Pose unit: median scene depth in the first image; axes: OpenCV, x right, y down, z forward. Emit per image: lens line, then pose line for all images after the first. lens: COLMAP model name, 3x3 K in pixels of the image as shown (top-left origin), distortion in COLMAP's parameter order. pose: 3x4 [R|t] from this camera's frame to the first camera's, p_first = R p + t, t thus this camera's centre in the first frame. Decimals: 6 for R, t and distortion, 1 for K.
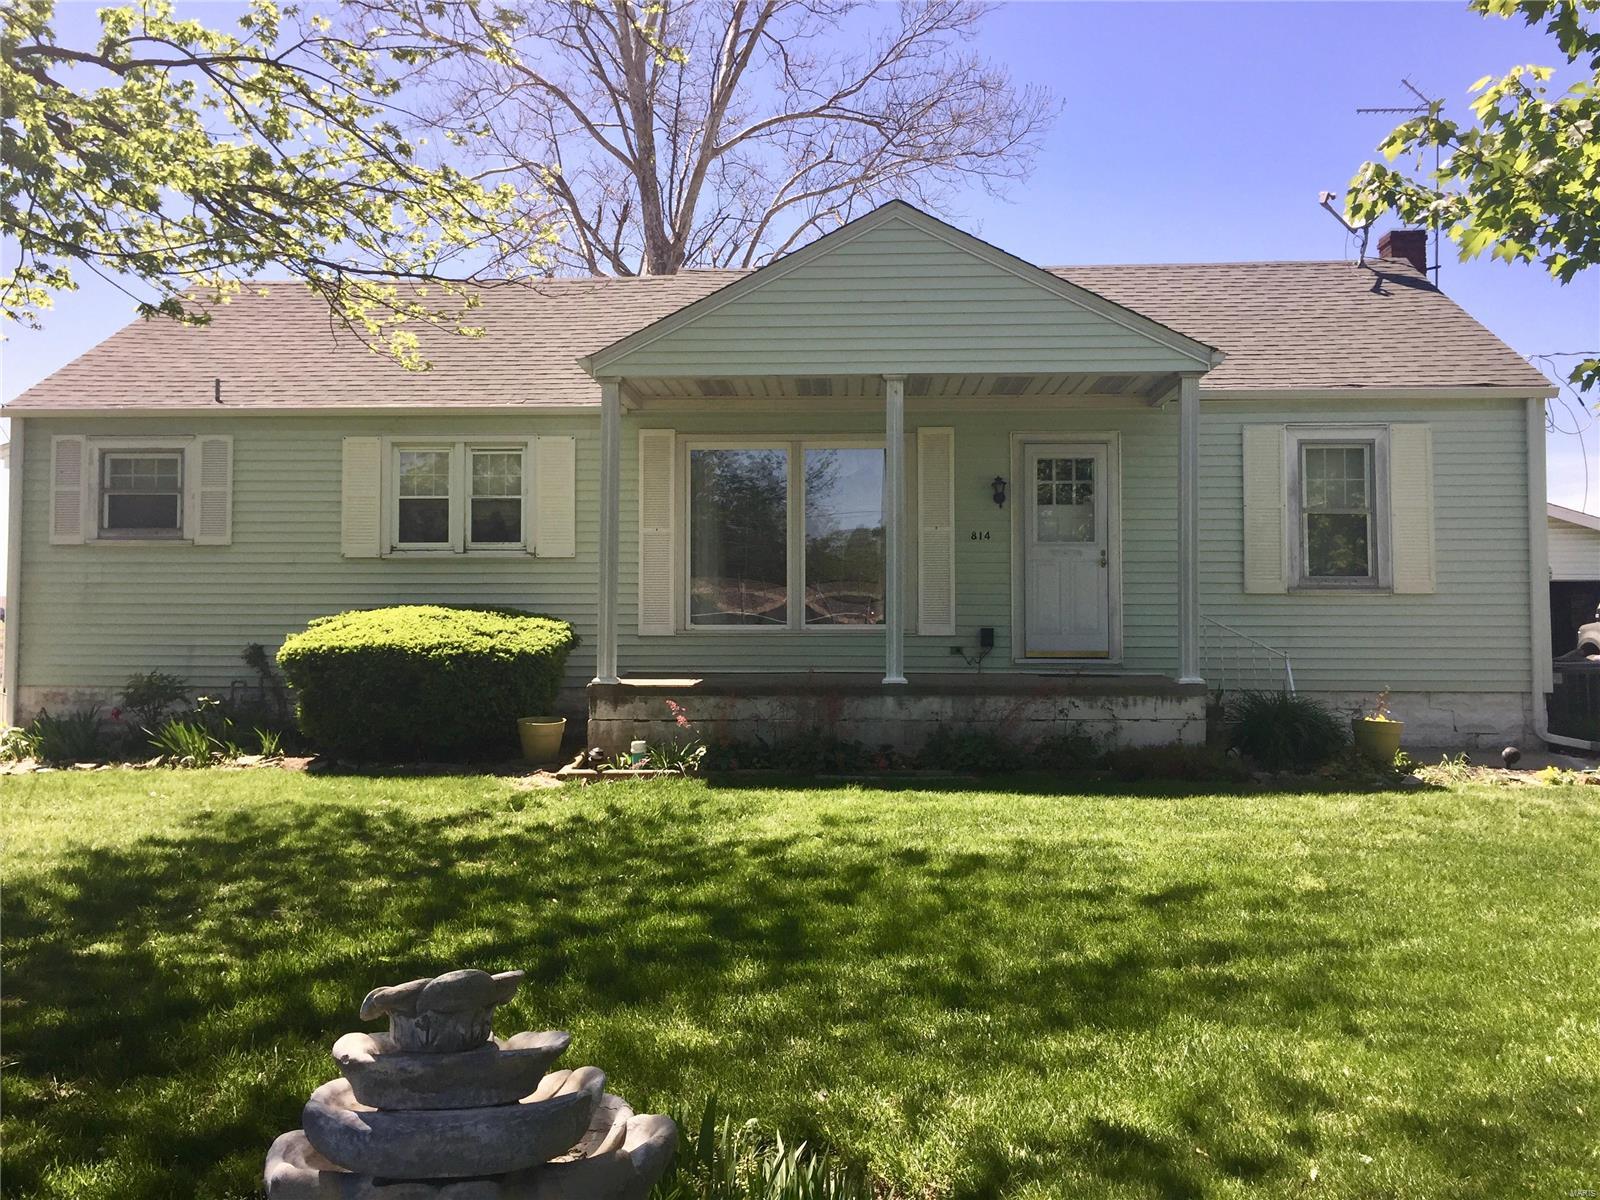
lens RADIAL K [[1358.4, 0, 800.0], [0, 1358.4, 600.0], [0, 0, 1]] dist [0.104720, -0.141332]
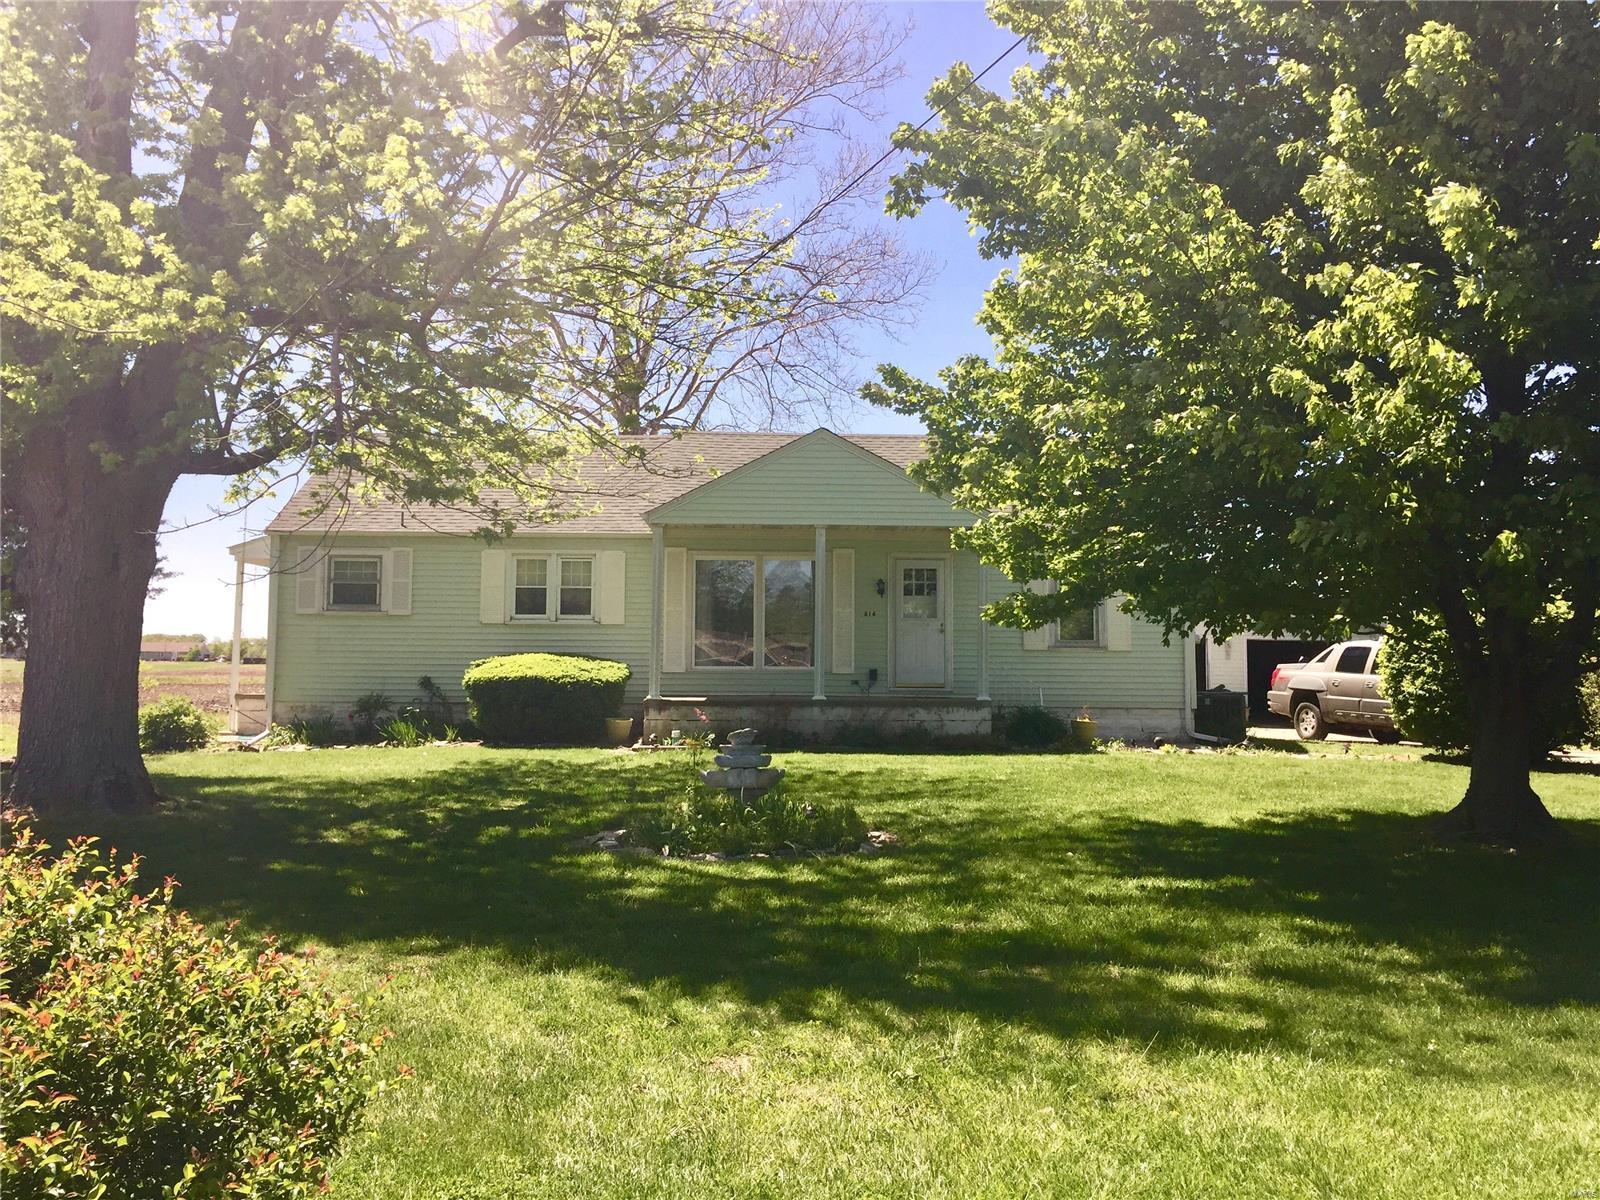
lens RADIAL K [[1371.3, 0, 800.0], [0, 1371.3, 600.0], [0, 0, 1]] dist [0.095950, -0.157189]
pose [[0.997799, 0.010351, 0.065499, -0.065488], [-0.008154, 0.999398, -0.033721, -0.006853], [-0.065809, 0.033113, 0.997283, -0.694809]]
